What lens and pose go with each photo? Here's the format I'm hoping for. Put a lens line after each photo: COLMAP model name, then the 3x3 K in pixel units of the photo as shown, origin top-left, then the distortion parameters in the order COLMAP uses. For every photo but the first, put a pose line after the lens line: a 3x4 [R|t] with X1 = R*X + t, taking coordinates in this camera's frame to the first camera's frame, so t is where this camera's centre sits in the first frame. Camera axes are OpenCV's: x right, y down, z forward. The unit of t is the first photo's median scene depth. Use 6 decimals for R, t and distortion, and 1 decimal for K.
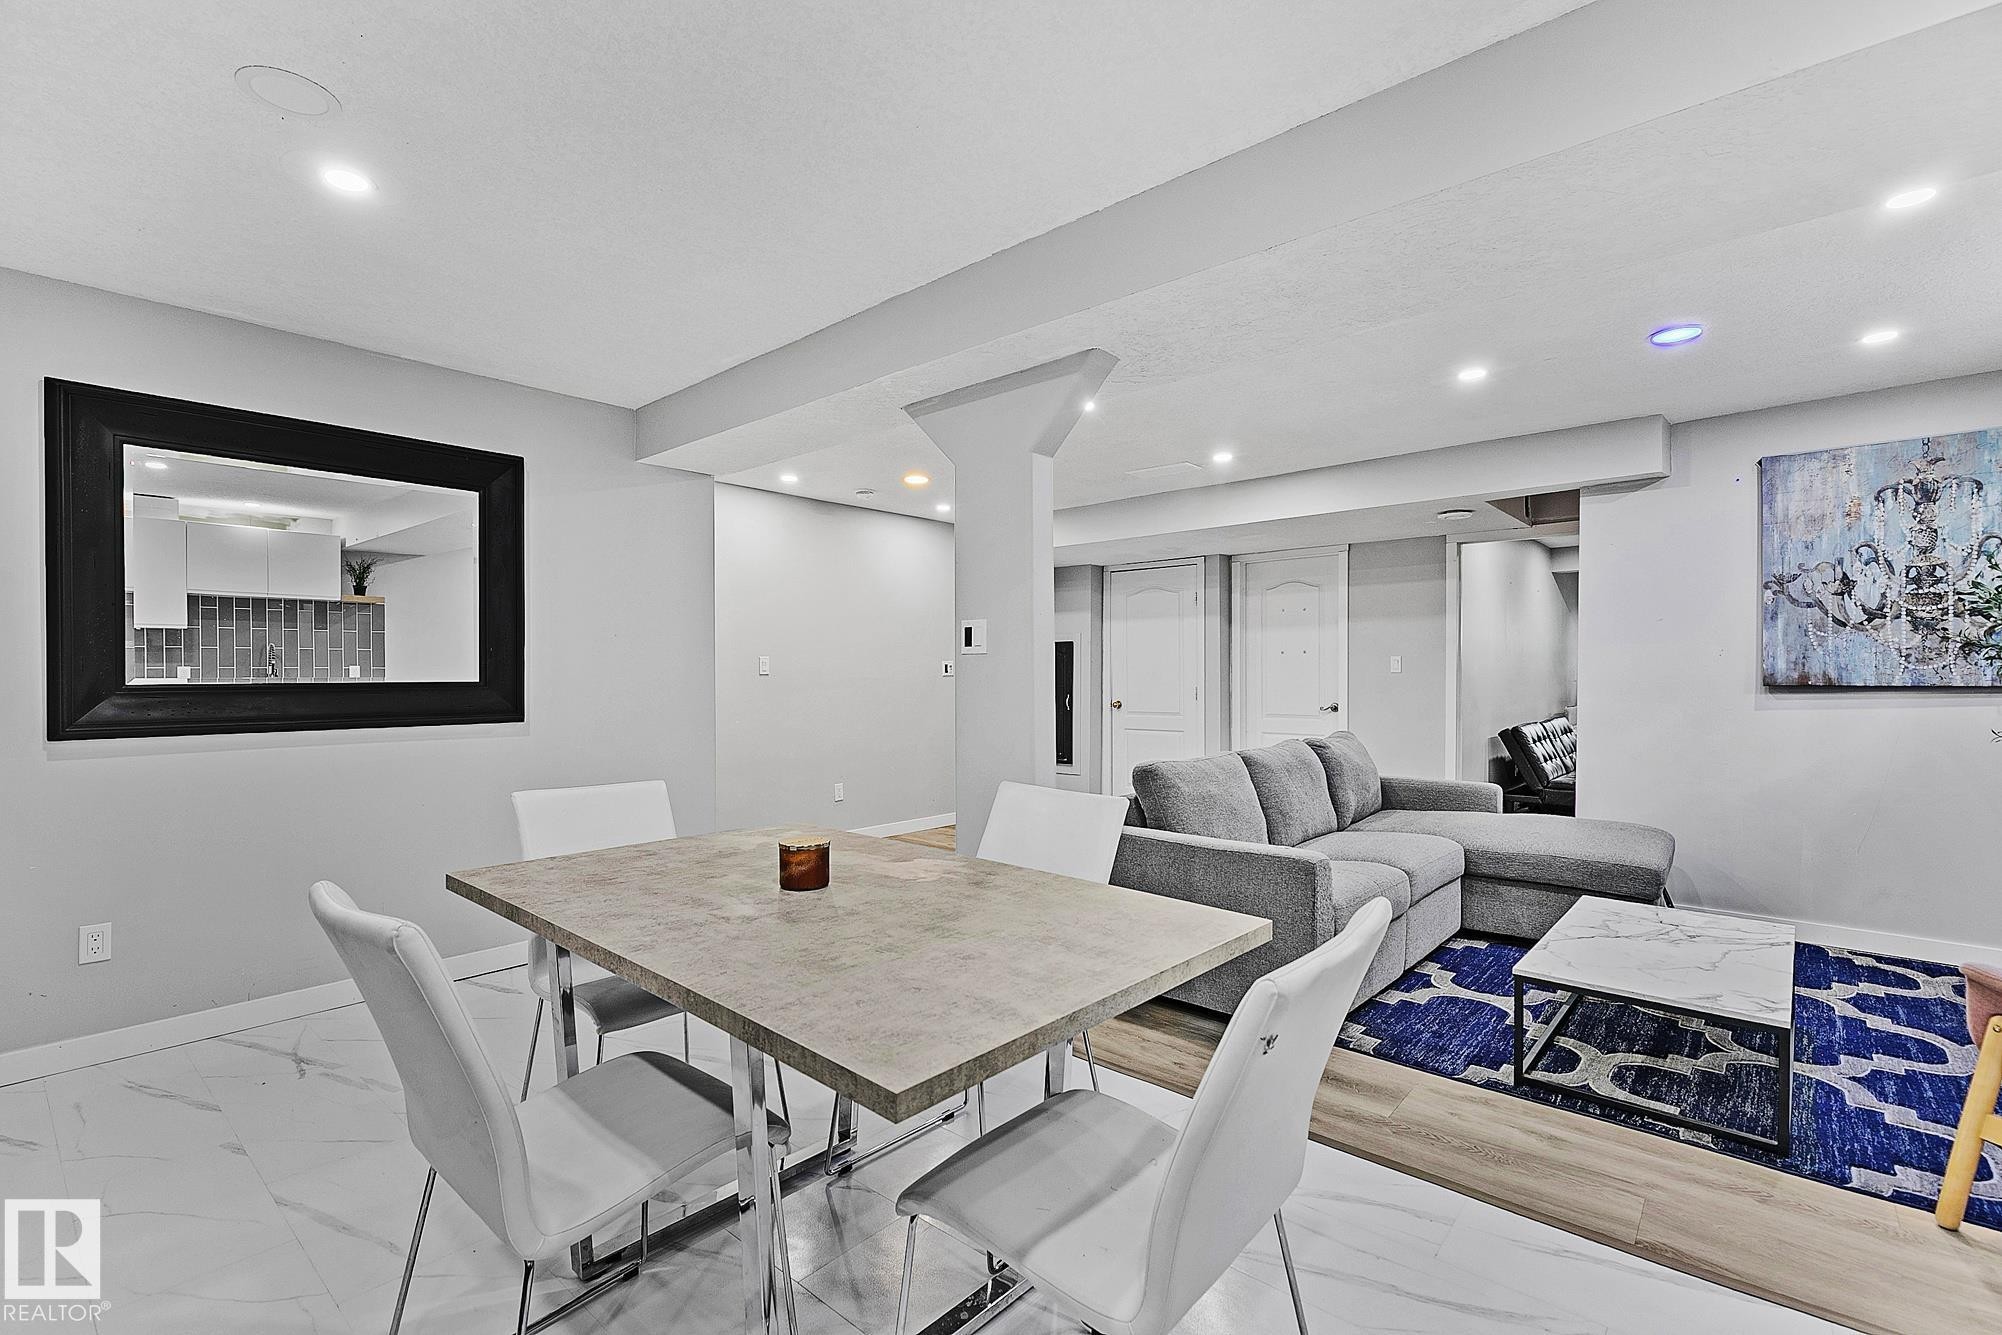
lens RADIAL K [[903.6, 0, 1006.6], [0, 903.6, 678.9], [0, 0, 1]] dist [0.003073, 0.000234]
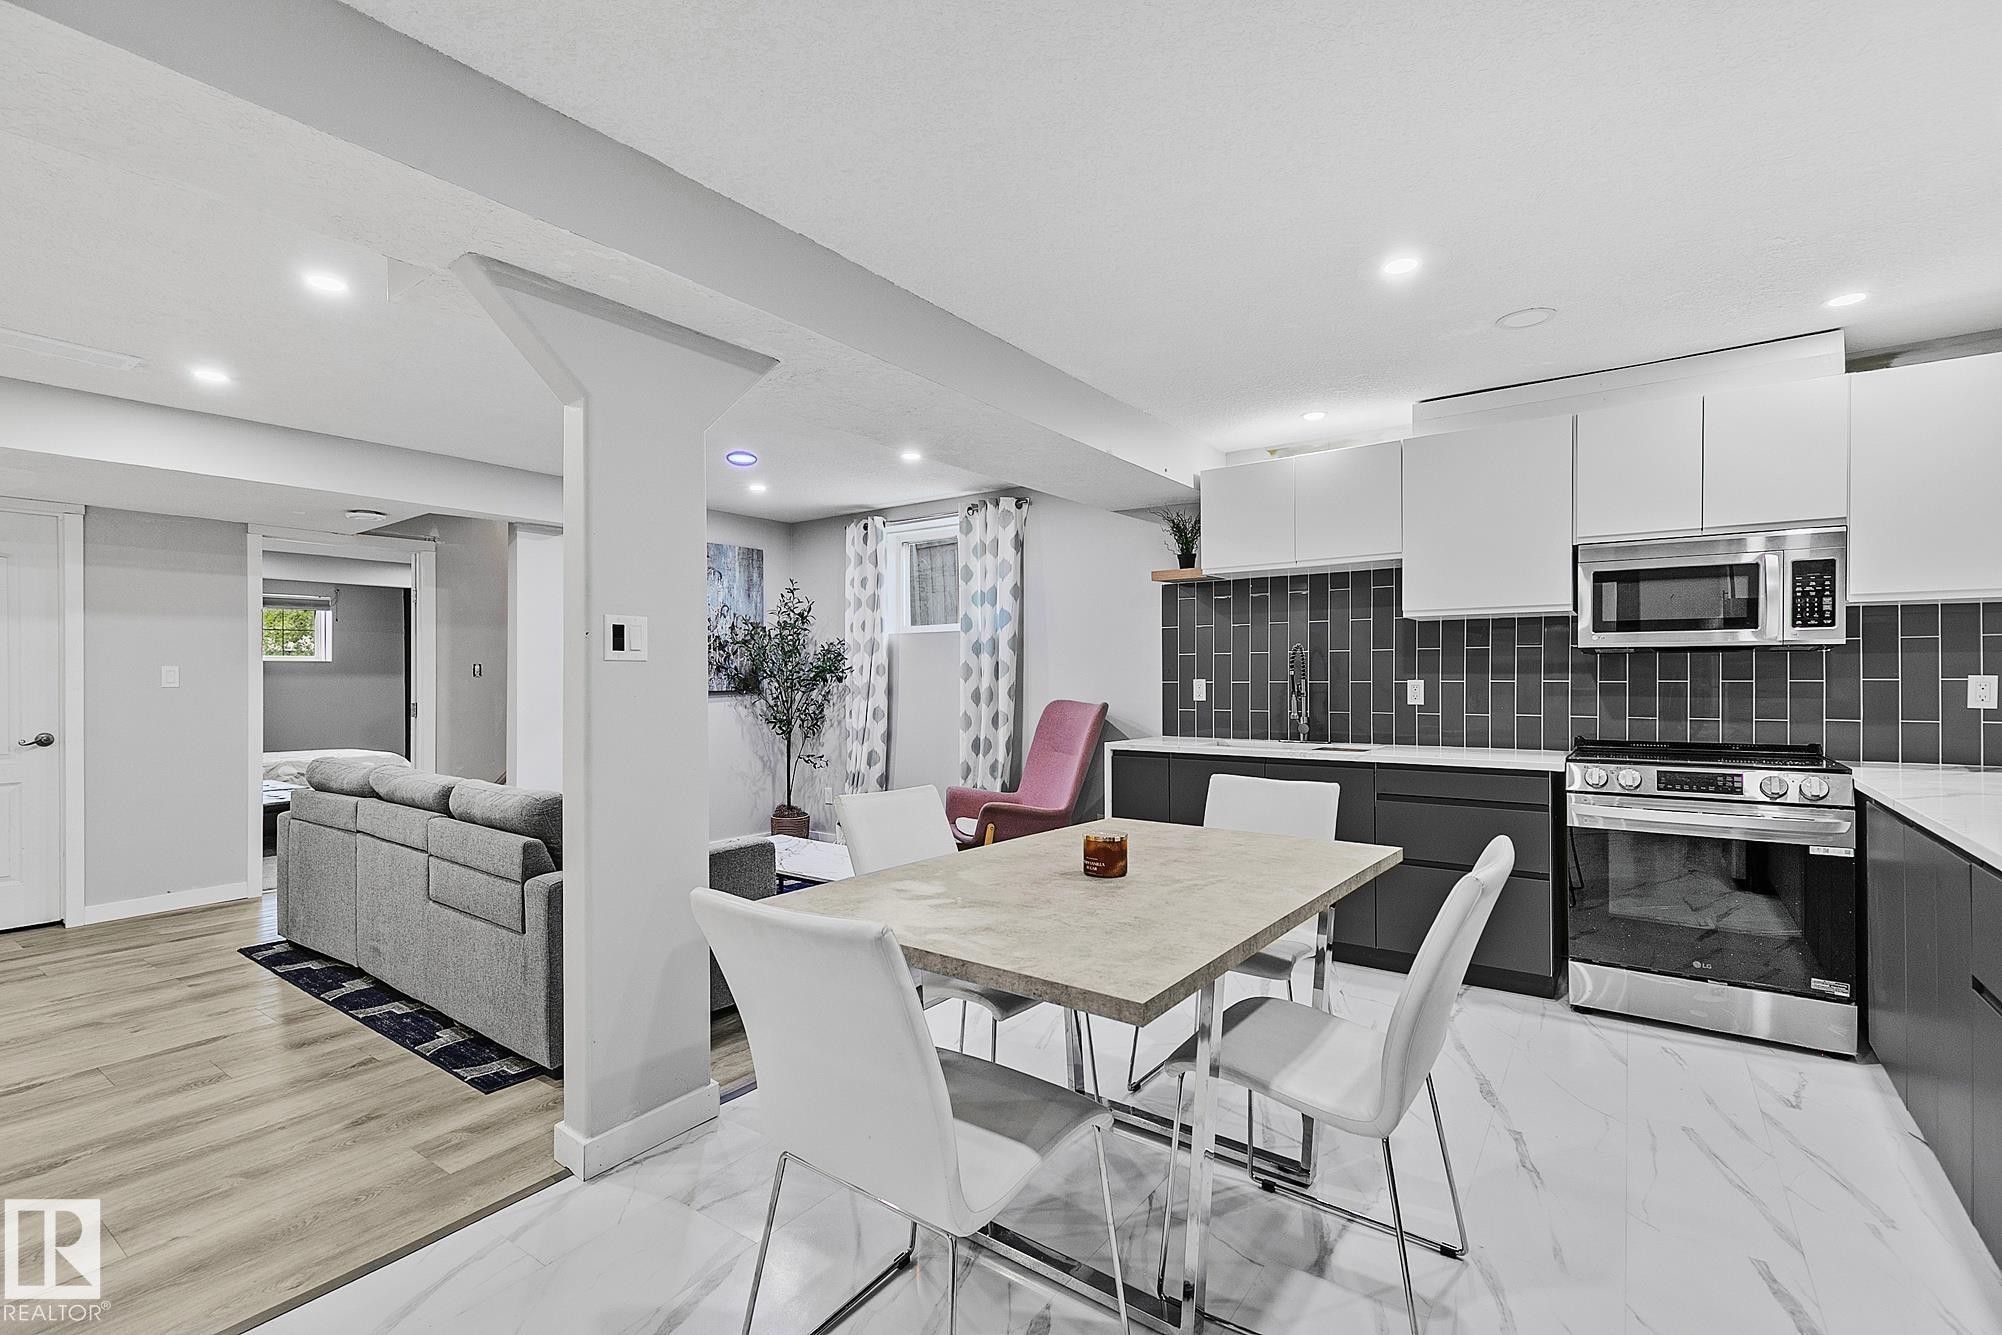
lens RADIAL K [[903.6, 0, 997.8], [0, 903.6, 667.7], [0, 0, 1]] dist [0.003073, 0.000234]
pose [[-0.096759, 0.013995, 0.995209, -1.223098], [0.014626, 0.999813, -0.012638, -0.011586], [-0.995200, 0.013333, -0.096945, 1.147037]]
